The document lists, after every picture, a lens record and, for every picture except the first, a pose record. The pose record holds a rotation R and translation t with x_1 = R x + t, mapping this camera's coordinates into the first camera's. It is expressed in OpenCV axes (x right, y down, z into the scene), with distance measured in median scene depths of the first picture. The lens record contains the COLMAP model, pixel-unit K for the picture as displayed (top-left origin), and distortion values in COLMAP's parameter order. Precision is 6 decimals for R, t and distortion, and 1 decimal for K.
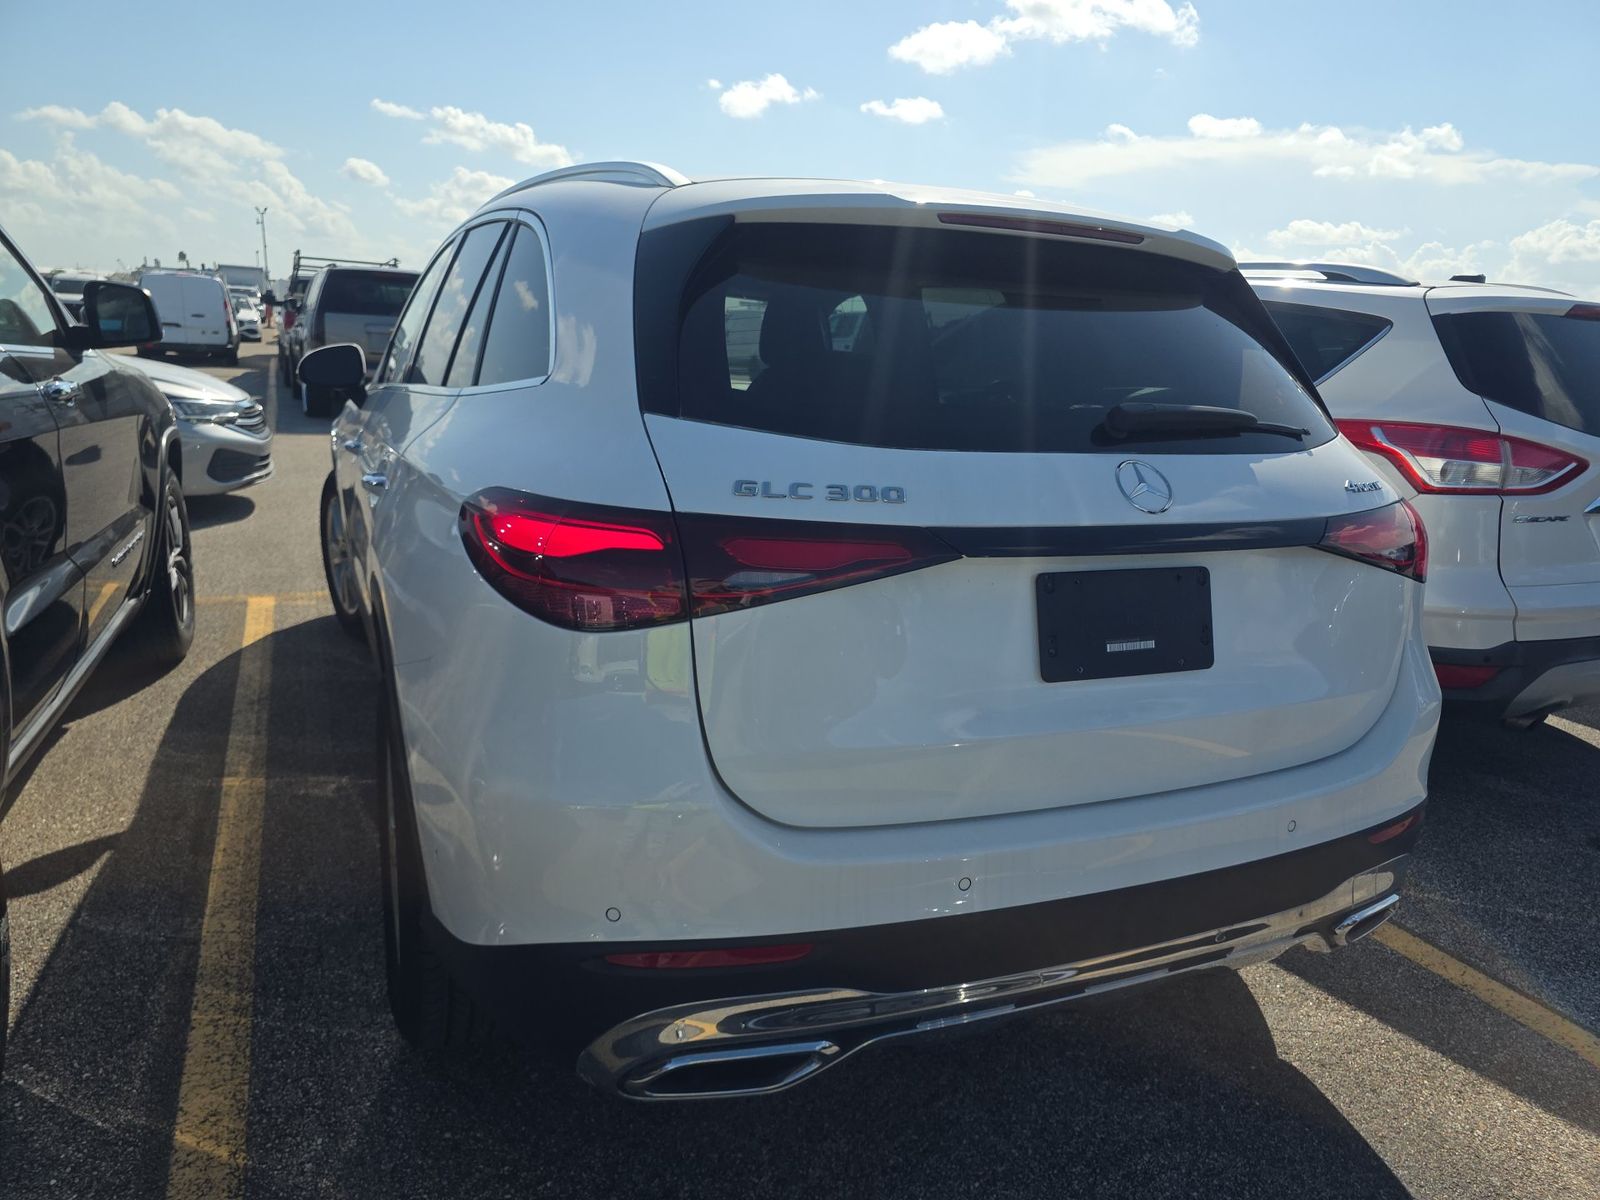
lens RADIAL K [[1061.5, 0, 804.0], [0, 1061.5, 624.5], [0, 0, 1]] dist [0.051756, -0.055472]
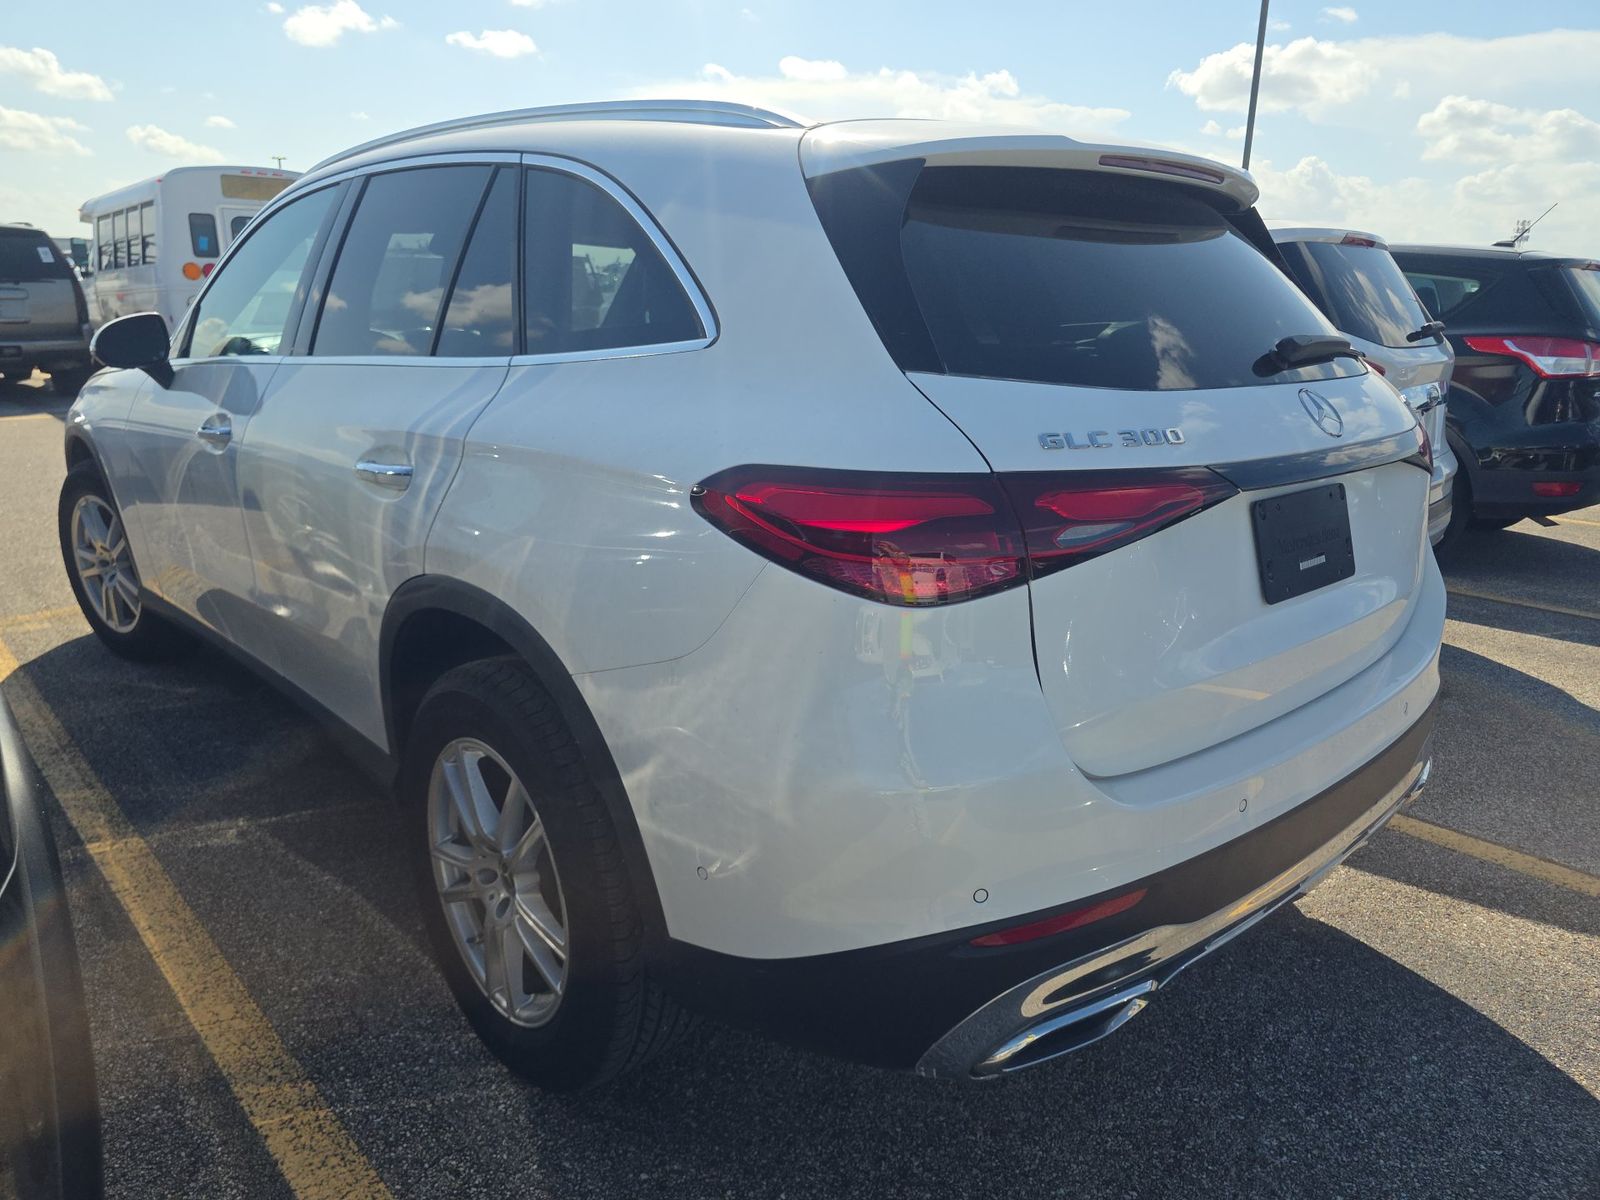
lens RADIAL K [[1071.7, 0, 789.2], [0, 1071.7, 599.8], [0, 0, 1]] dist [0.047805, -0.056246]
pose [[0.953766, -0.116550, 0.277032, -0.368309], [0.109088, 0.993134, 0.042252, -0.033398], [-0.280054, -0.010078, 0.959931, 0.076669]]
